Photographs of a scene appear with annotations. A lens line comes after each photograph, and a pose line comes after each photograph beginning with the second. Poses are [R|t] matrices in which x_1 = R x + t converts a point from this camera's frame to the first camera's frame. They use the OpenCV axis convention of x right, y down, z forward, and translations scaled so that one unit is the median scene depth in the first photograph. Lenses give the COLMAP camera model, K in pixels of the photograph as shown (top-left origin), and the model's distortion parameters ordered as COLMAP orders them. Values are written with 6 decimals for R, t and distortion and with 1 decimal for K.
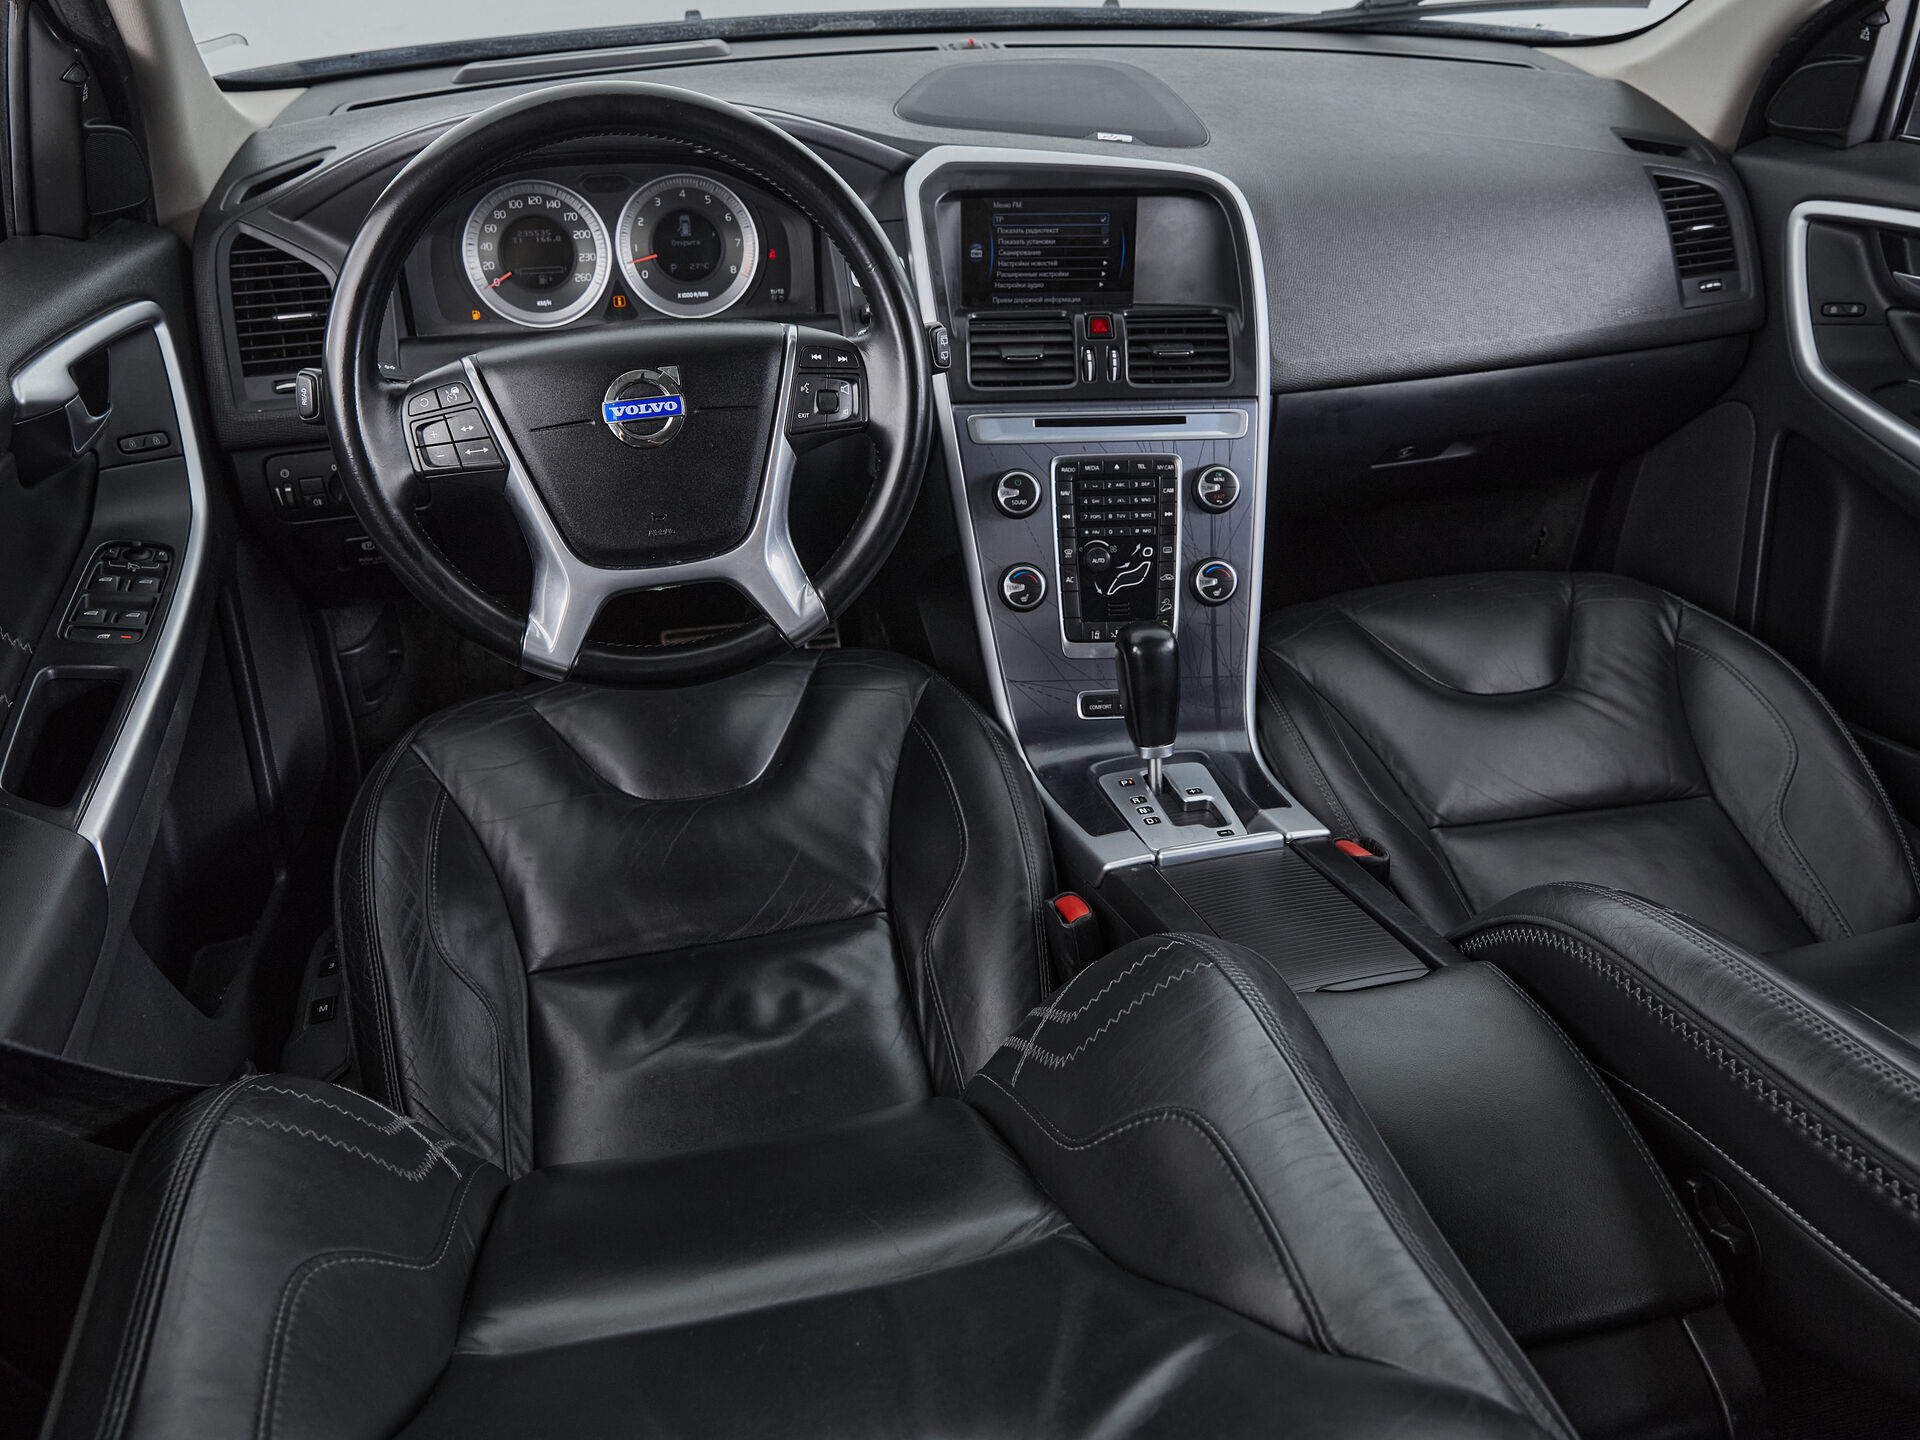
lens RADIAL K [[1454.9, 0, 952.2], [0, 1454.9, 700.4], [0, 0, 1]] dist [-0.008319, 0.003631]
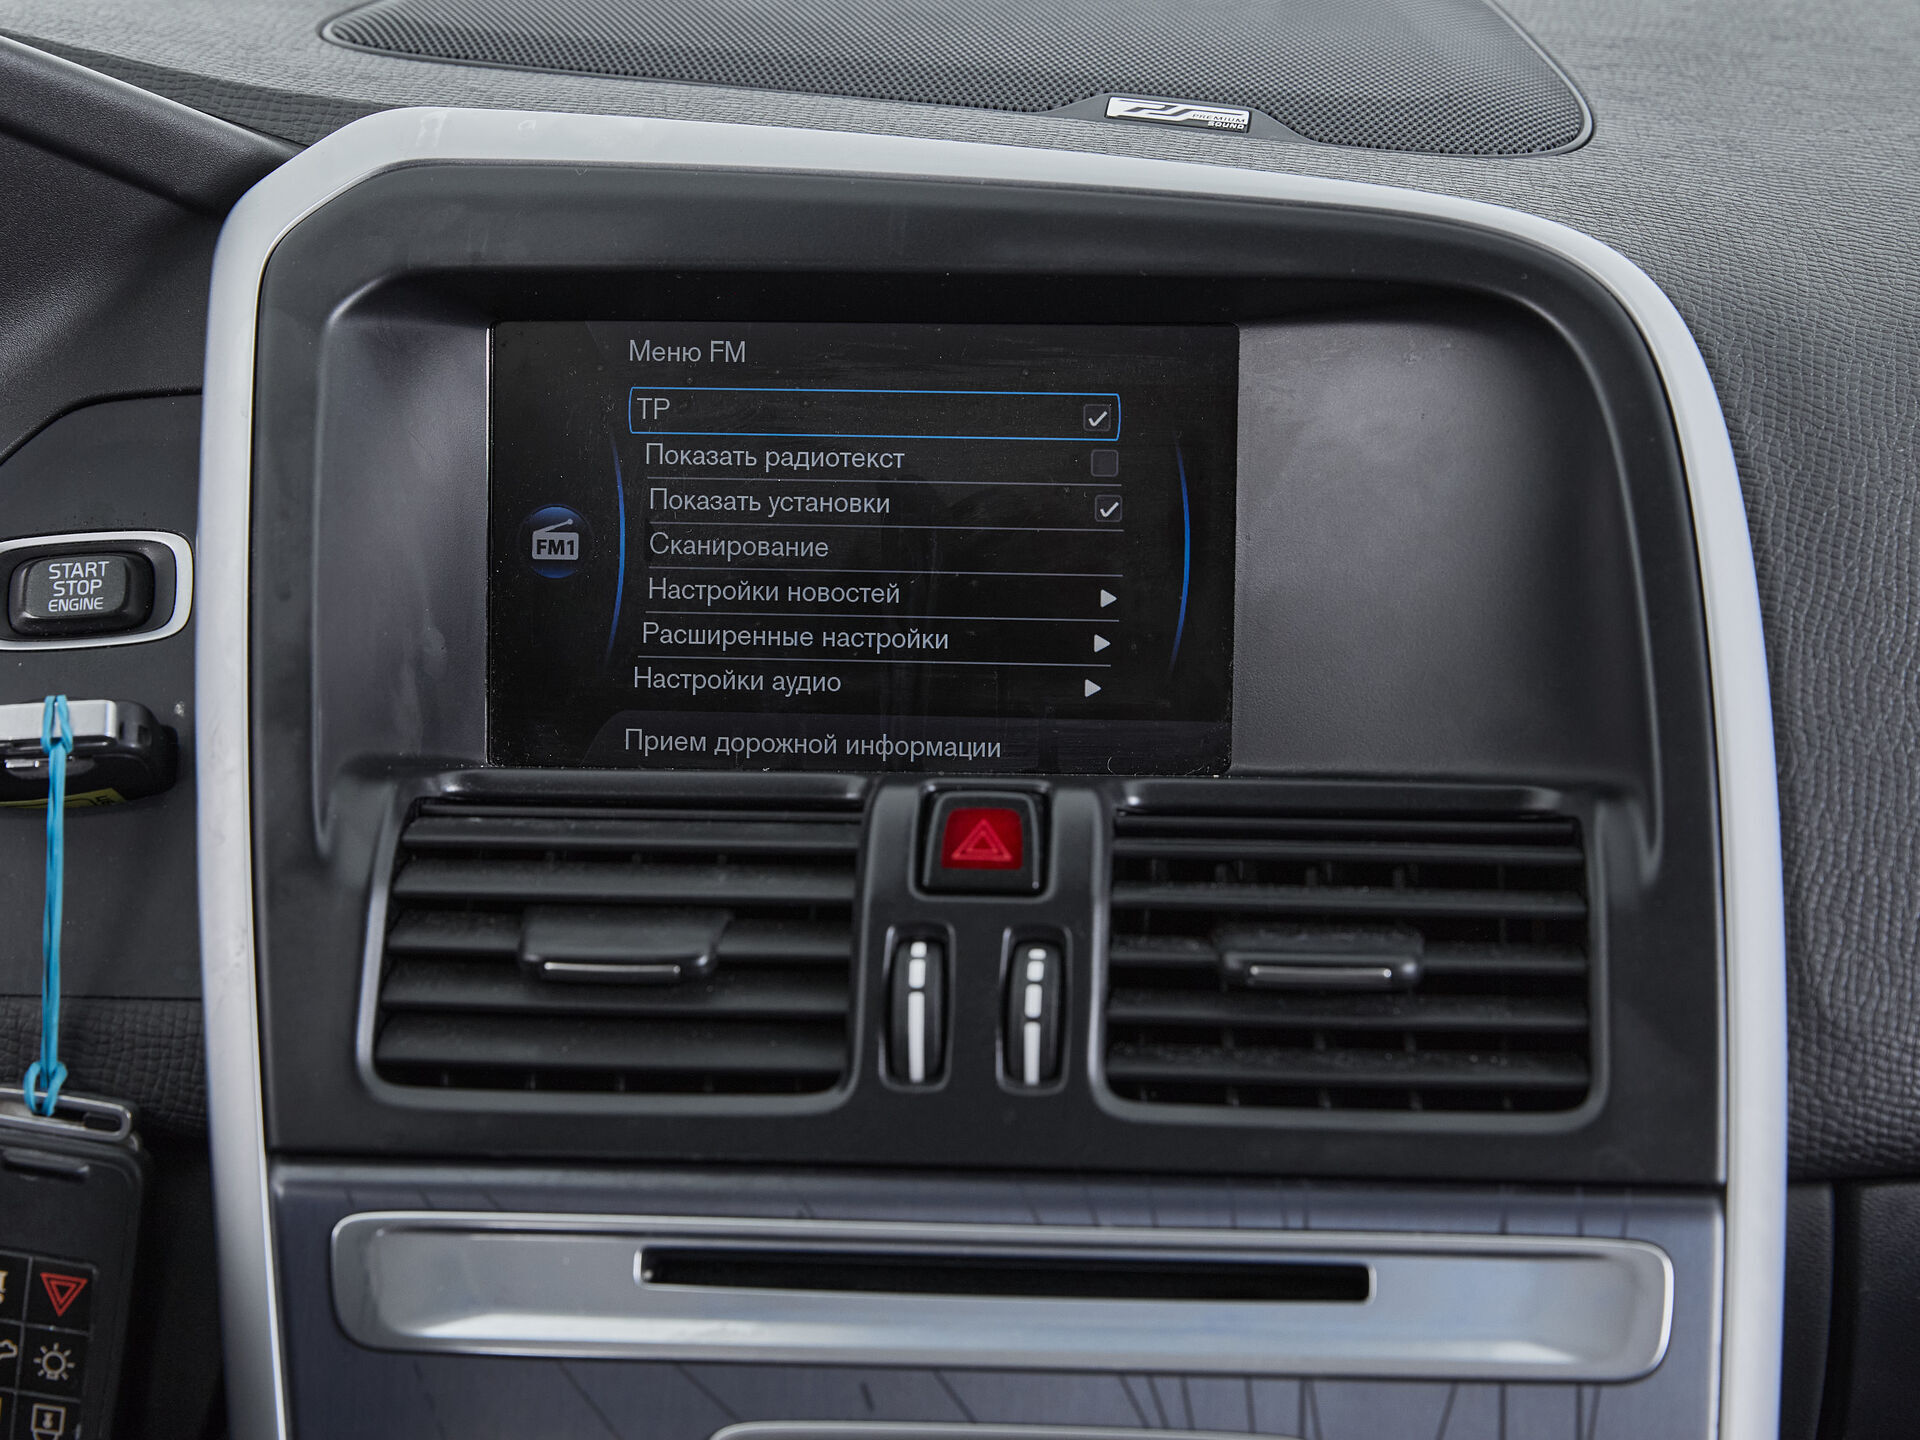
lens RADIAL K [[3961.7, 0, 960.0], [0, 3961.7, 720.0], [0, 0, 1]] dist [-0.066905, -0.267158]
pose [[0.990309, 0.027020, -0.136228, 0.177124], [-0.069875, 0.944634, -0.320599, -0.083016], [0.120023, 0.327011, 0.937368, 0.433901]]
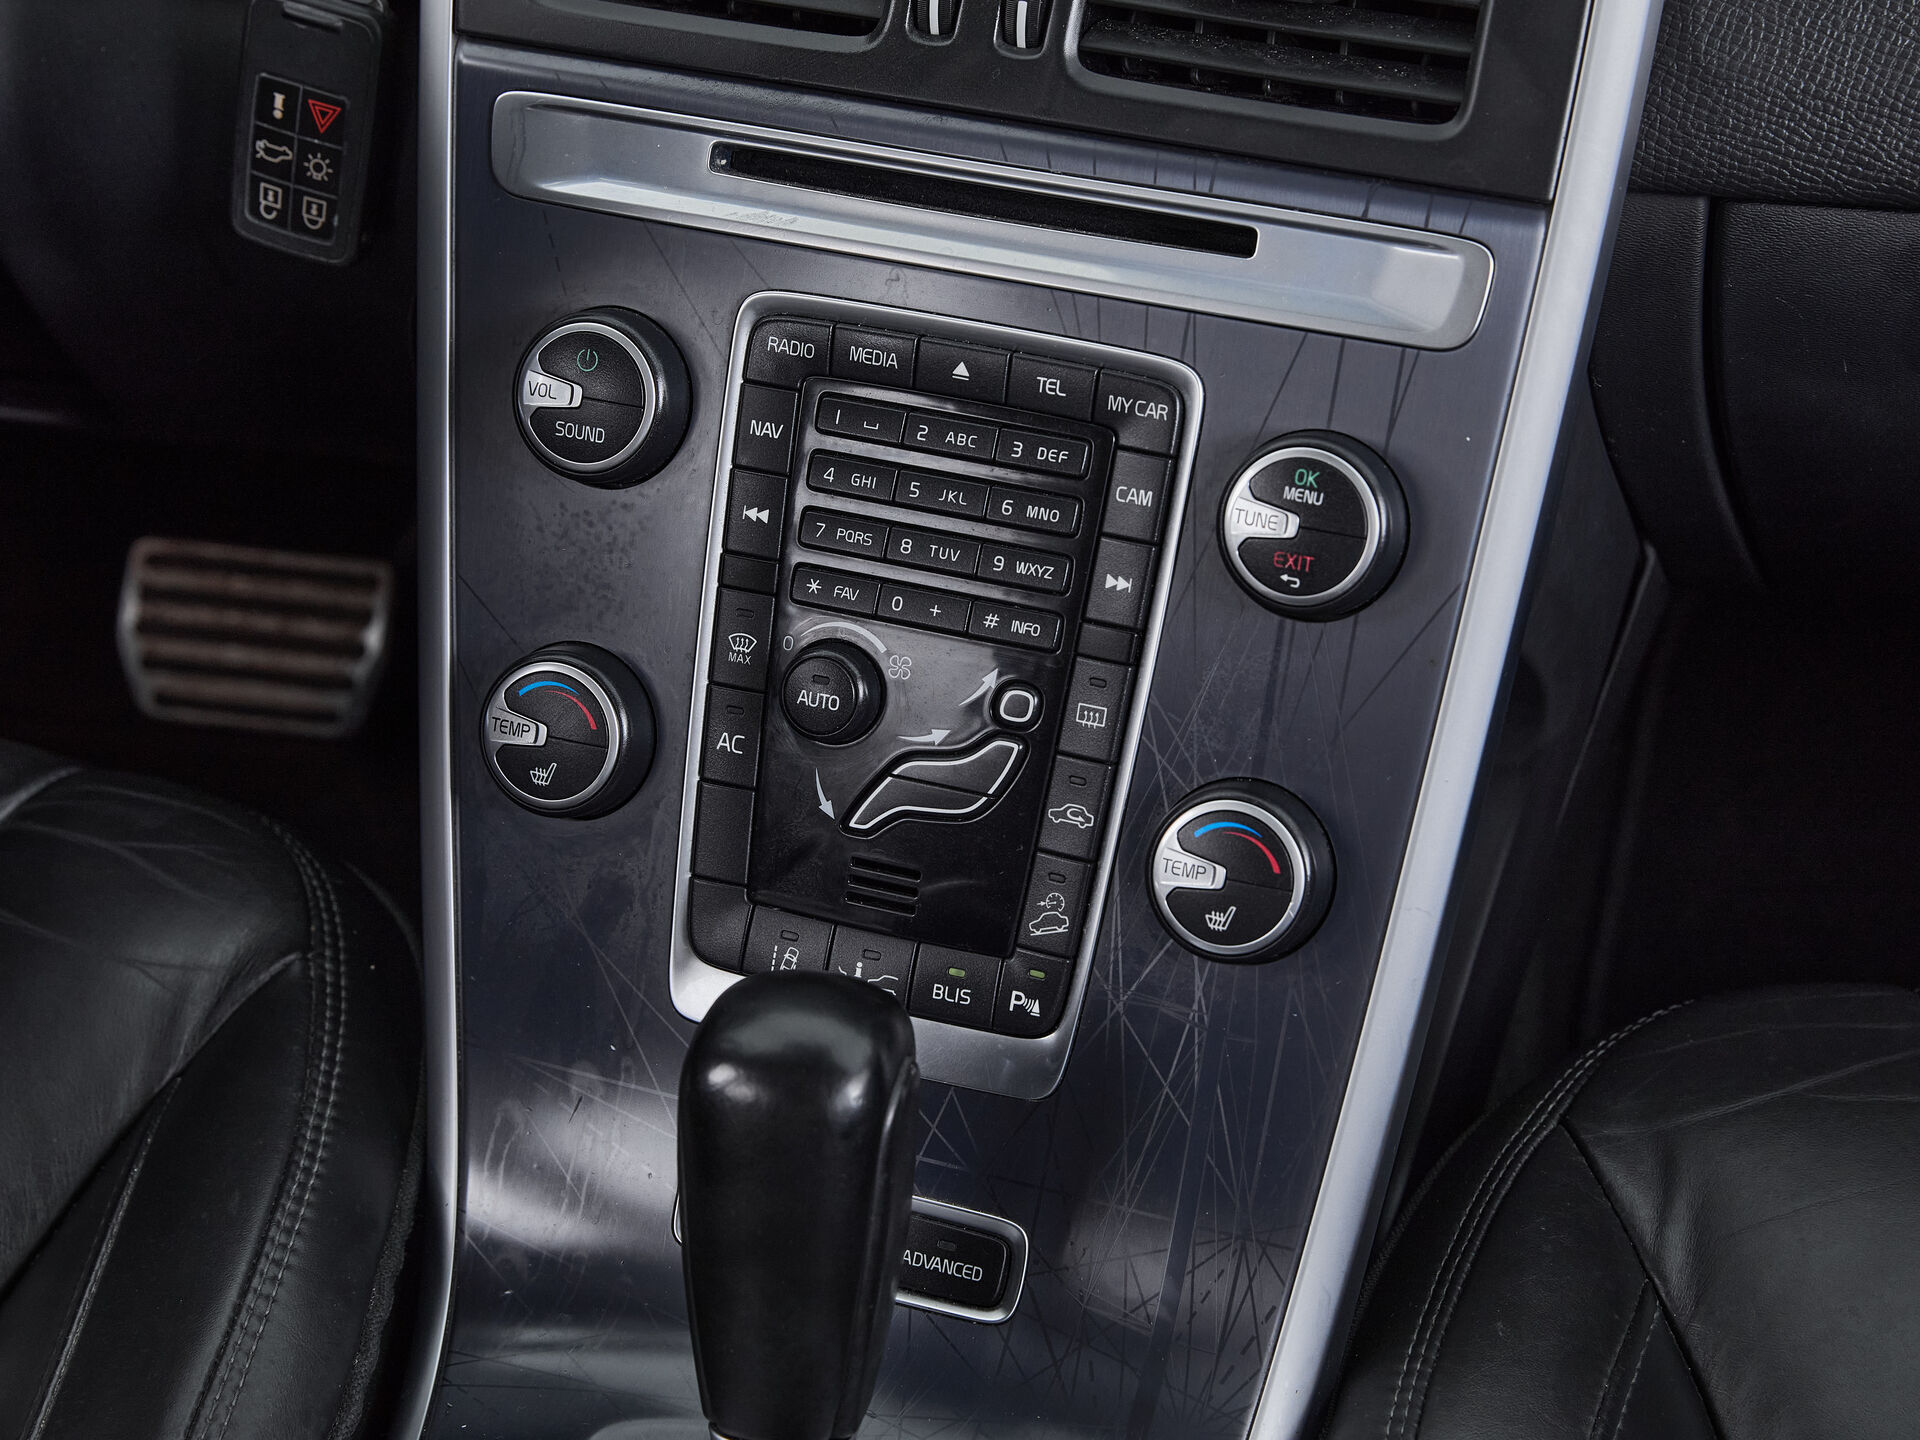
lens RADIAL K [[3961.7, 0, 960.0], [0, 3961.7, 720.0], [0, 0, 1]] dist [-0.066905, -0.267158]
pose [[0.910057, 0.223944, -0.348777, 0.376728], [-0.209514, 0.974601, 0.079095, -0.154268], [0.357631, 0.001093, 0.933862, 0.321475]]
